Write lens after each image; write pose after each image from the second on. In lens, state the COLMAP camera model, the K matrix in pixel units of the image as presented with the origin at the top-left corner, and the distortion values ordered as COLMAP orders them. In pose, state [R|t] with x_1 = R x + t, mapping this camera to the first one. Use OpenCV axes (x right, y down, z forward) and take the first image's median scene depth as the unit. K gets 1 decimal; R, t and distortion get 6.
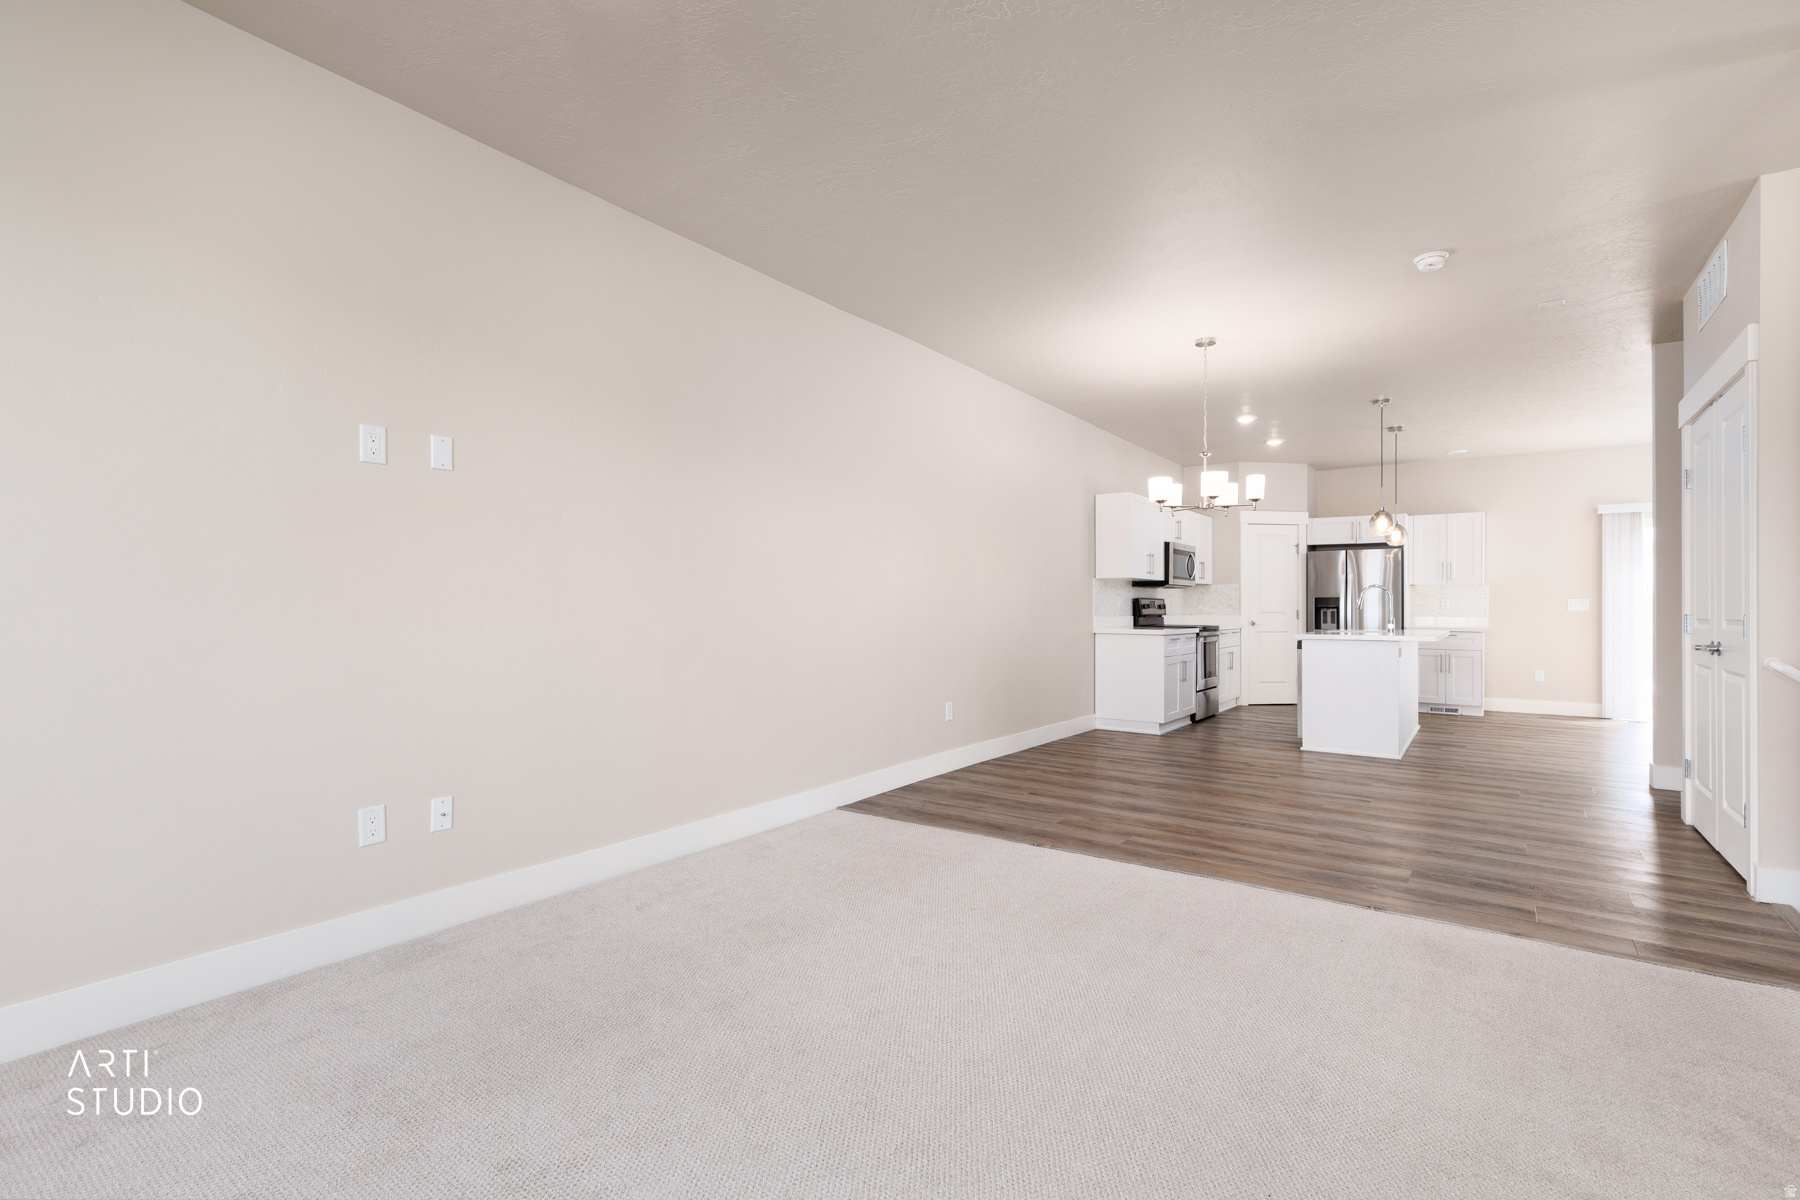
lens RADIAL K [[824.5, 0, 897.5], [0, 824.5, 604.9], [0, 0, 1]] dist [-0.000639, -0.000289]
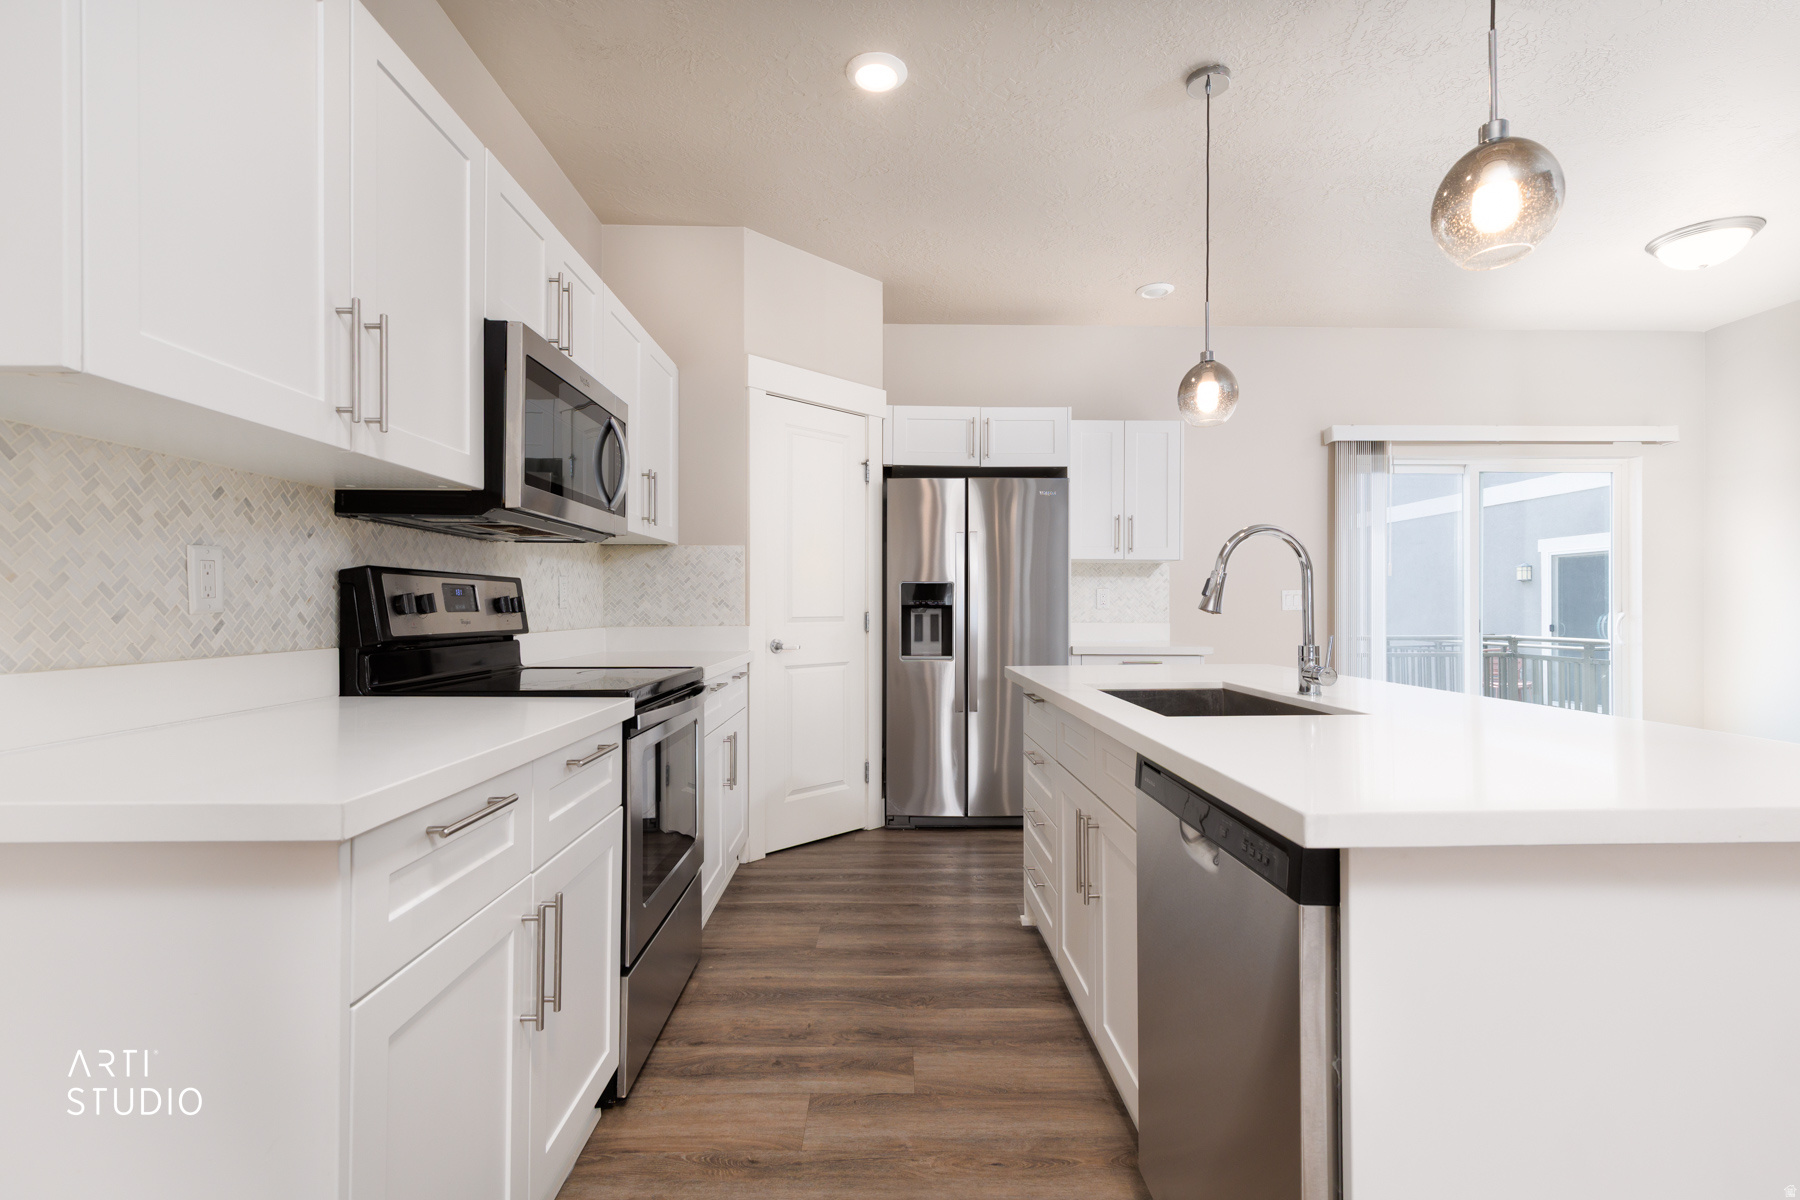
lens RADIAL K [[824.5, 0, 897.5], [0, 824.5, 604.9], [0, 0, 1]] dist [-0.000639, -0.000289]
pose [[0.801140, -0.002405, 0.598472, 0.250453], [0.000523, 0.999994, 0.003319, 0.001234], [-0.598477, -0.002346, 0.801137, 0.673864]]
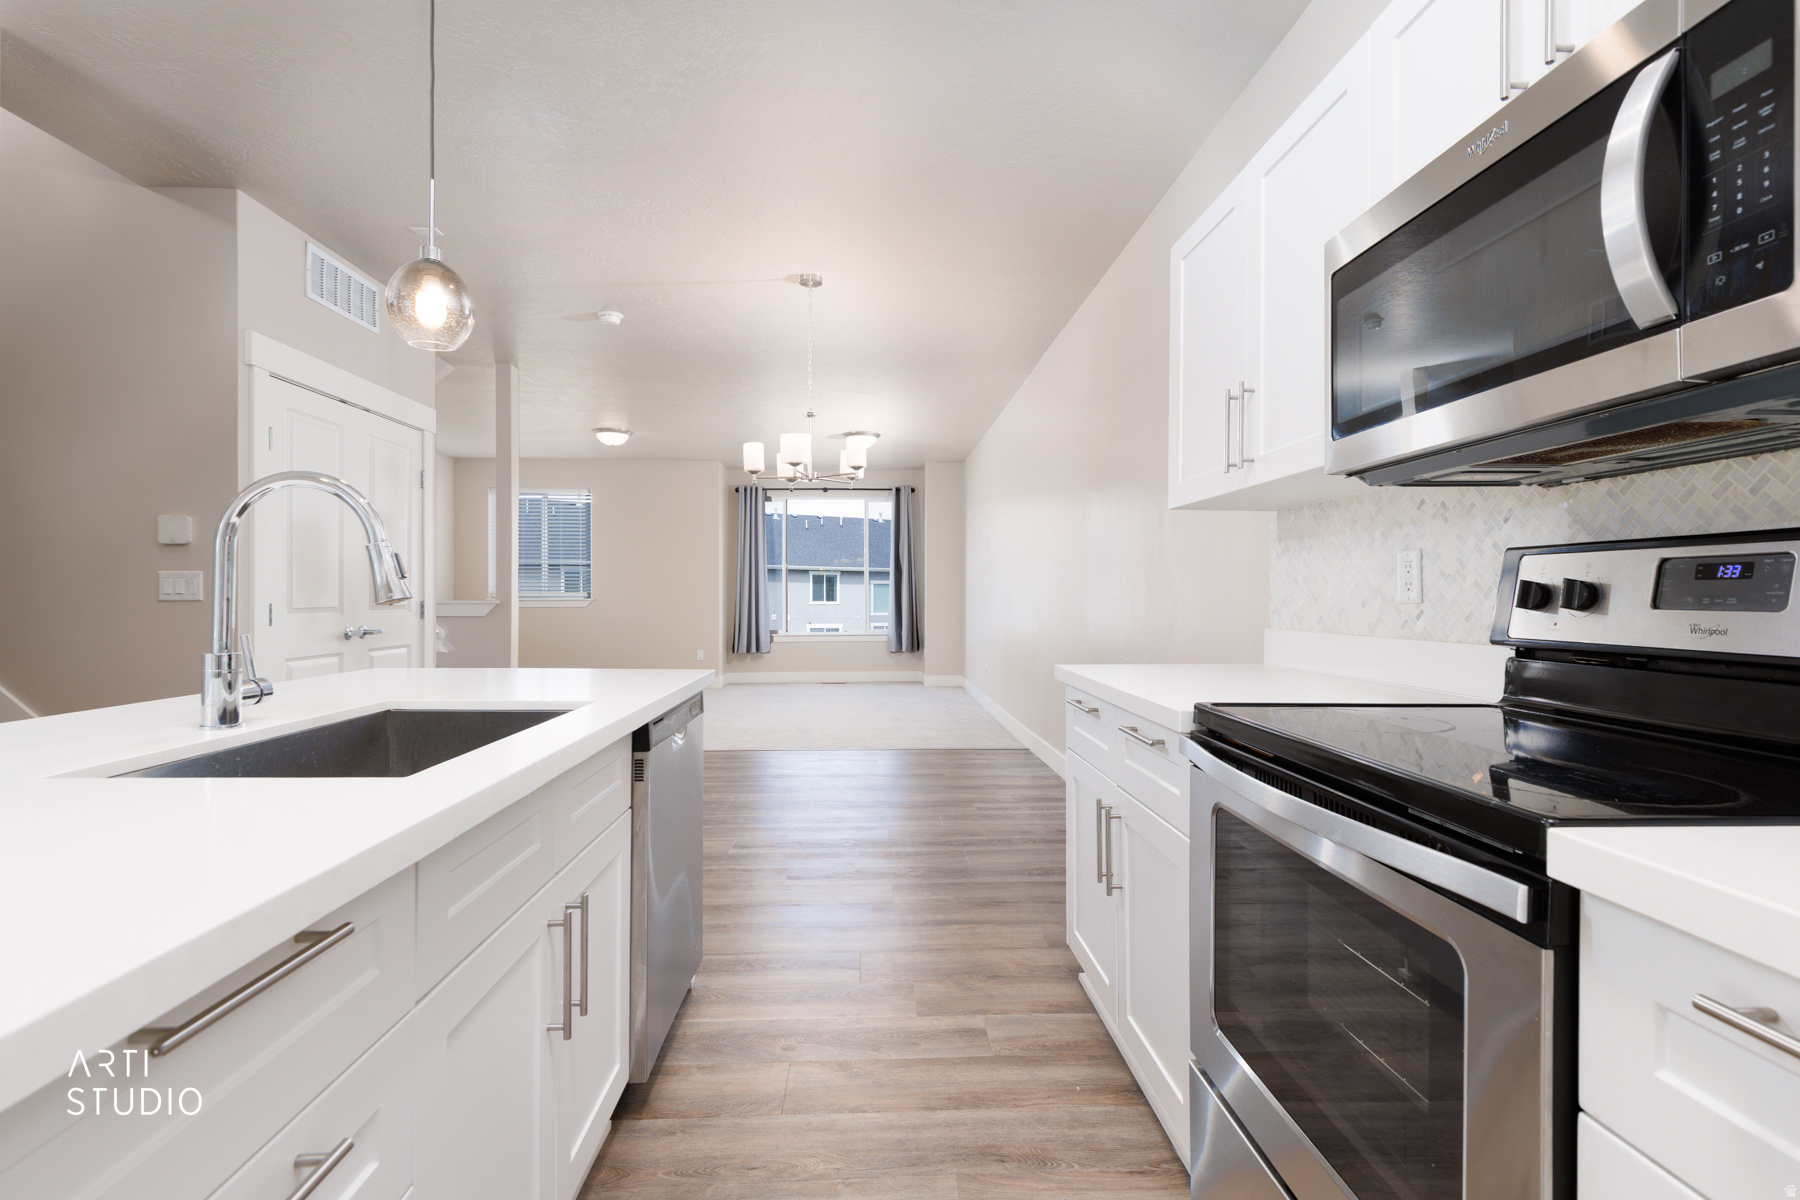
lens RADIAL K [[824.5, 0, 897.5], [0, 824.5, 604.9], [0, 0, 1]] dist [-0.000639, -0.000289]
pose [[-0.787027, -0.000602, -0.616918, 0.457278], [-0.006161, 0.999957, 0.006885, 0.003020], [0.616888, 0.009219, -0.786997, 0.958135]]
